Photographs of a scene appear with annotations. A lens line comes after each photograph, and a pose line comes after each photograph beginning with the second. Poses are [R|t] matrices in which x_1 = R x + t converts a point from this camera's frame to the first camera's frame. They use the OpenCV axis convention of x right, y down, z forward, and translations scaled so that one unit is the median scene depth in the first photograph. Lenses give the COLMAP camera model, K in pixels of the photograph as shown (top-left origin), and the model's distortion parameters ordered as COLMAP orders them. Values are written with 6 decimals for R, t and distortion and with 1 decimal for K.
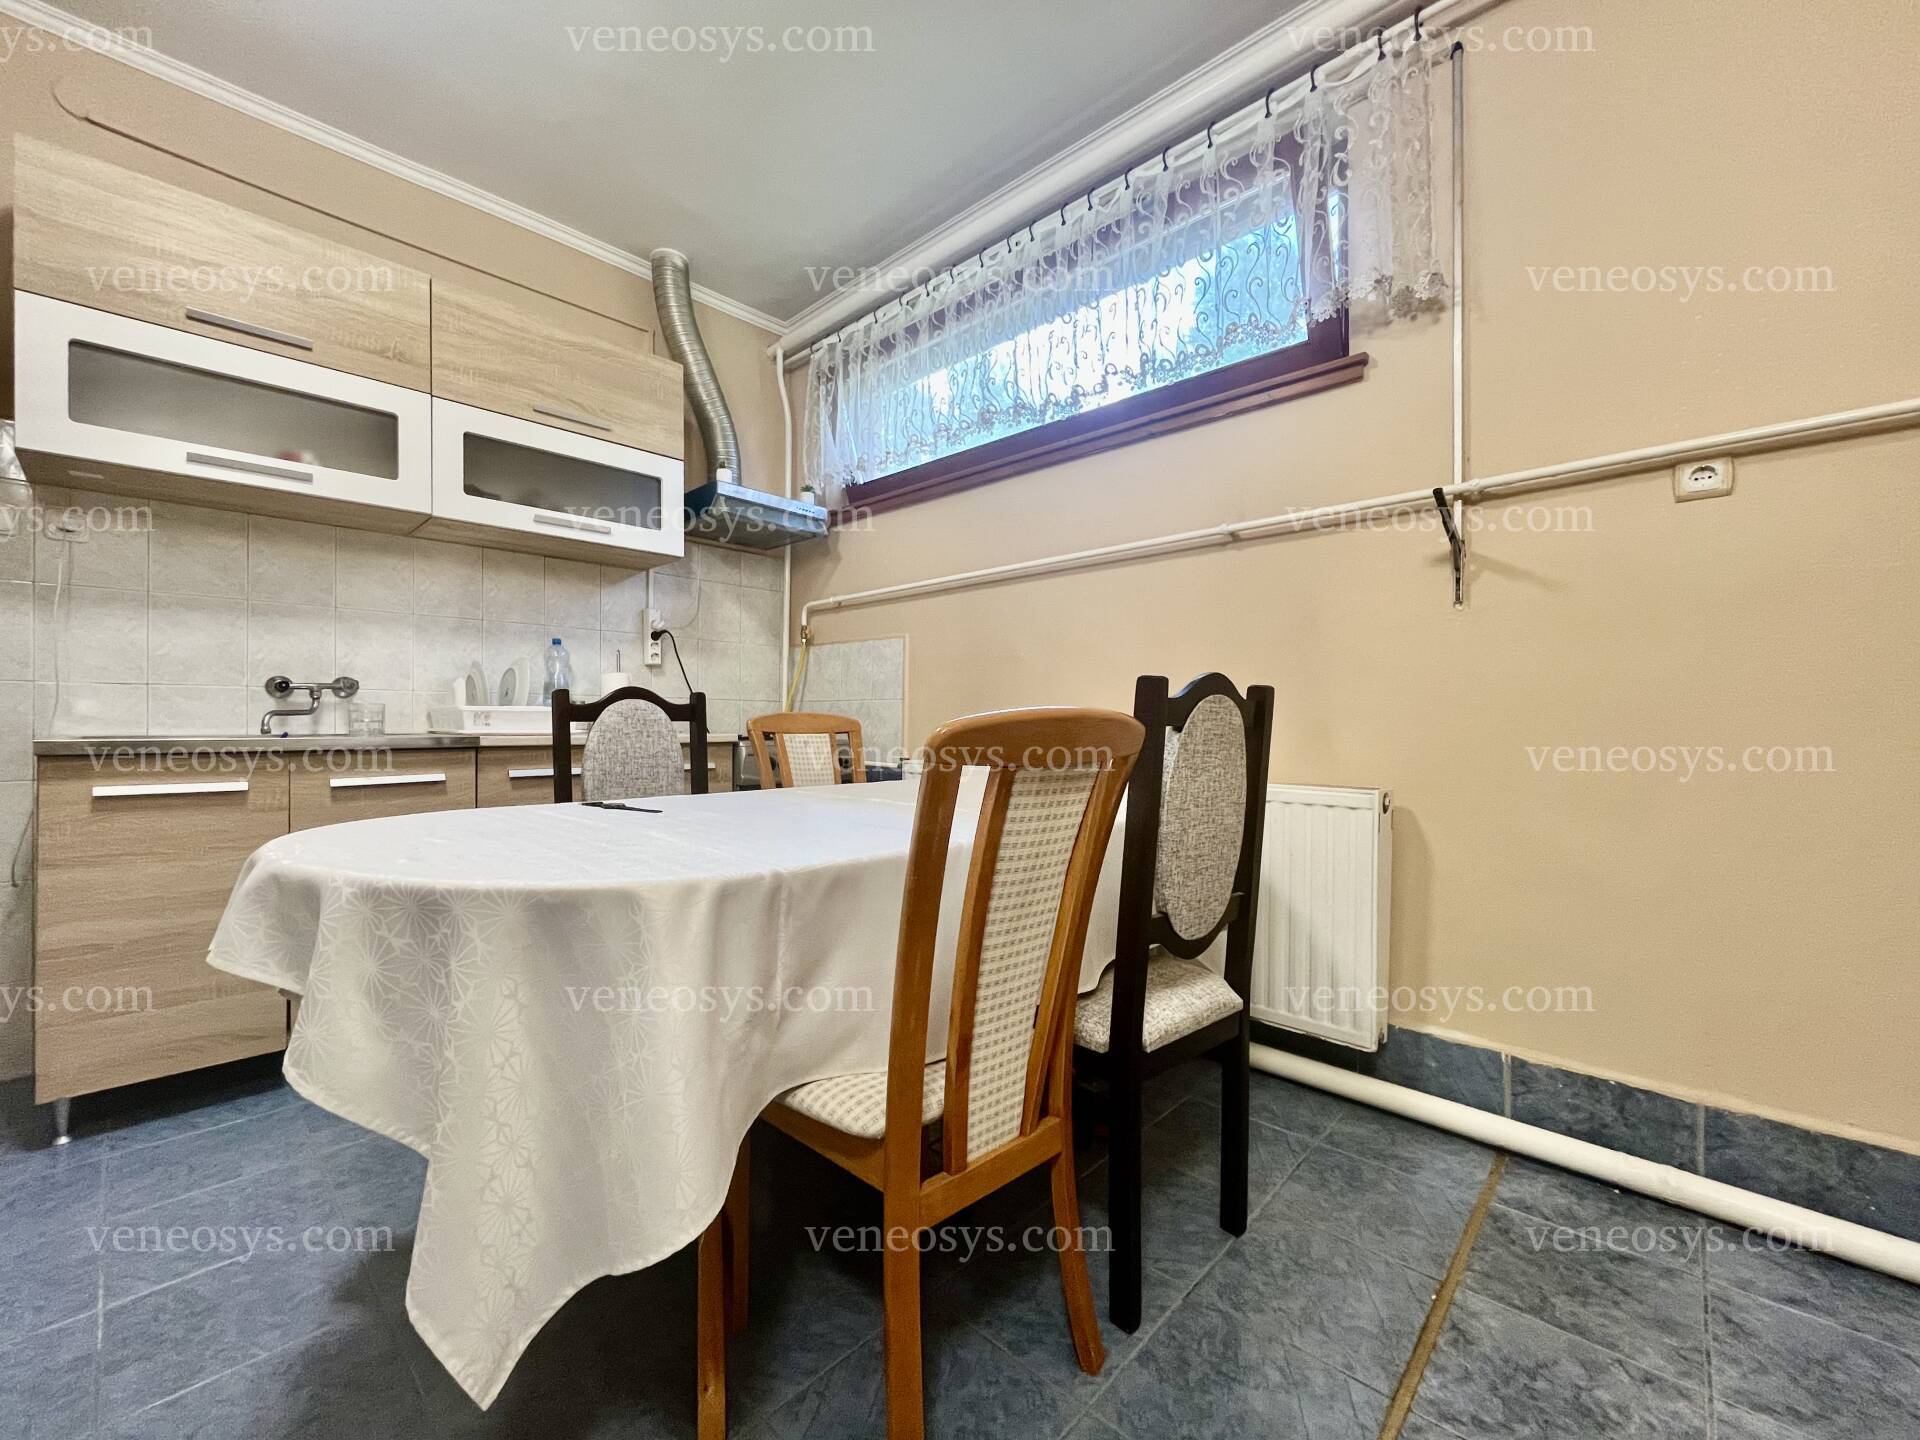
lens RADIAL K [[776.4, 0, 960.5], [0, 776.4, 723.5], [0, 0, 1]] dist [-0.002097, -0.000425]
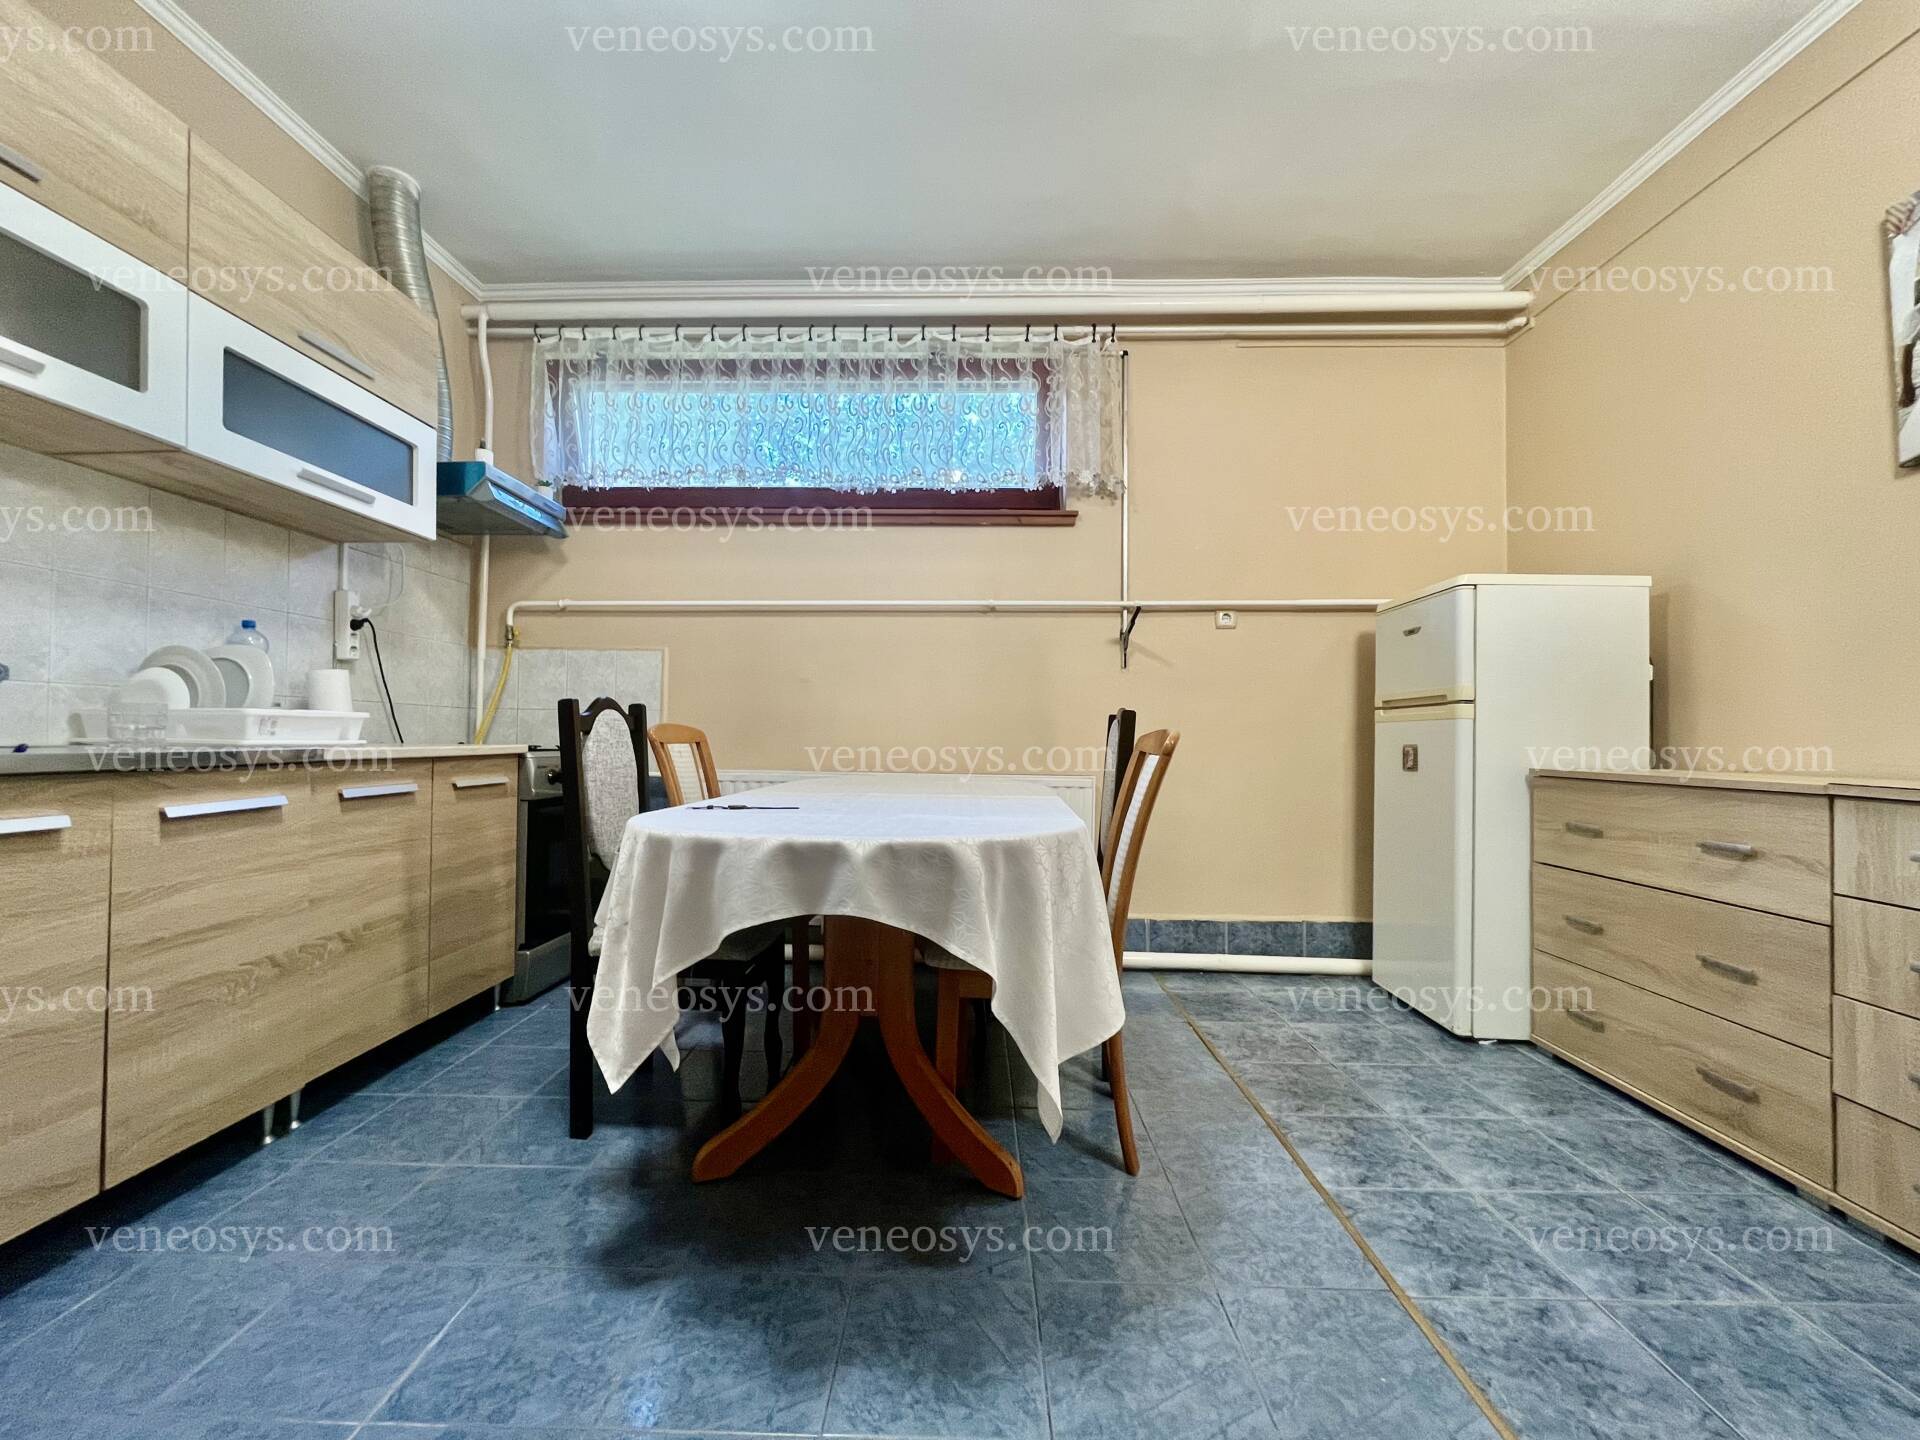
lens RADIAL K [[776.4, 0, 955.3], [0, 776.4, 726.3], [0, 0, 1]] dist [-0.002097, -0.000425]
pose [[0.742346, 0.011910, 0.669911, -0.619270], [-0.005401, 0.999916, -0.011792, -0.000432], [-0.669995, 0.005135, 0.742348, -0.036675]]
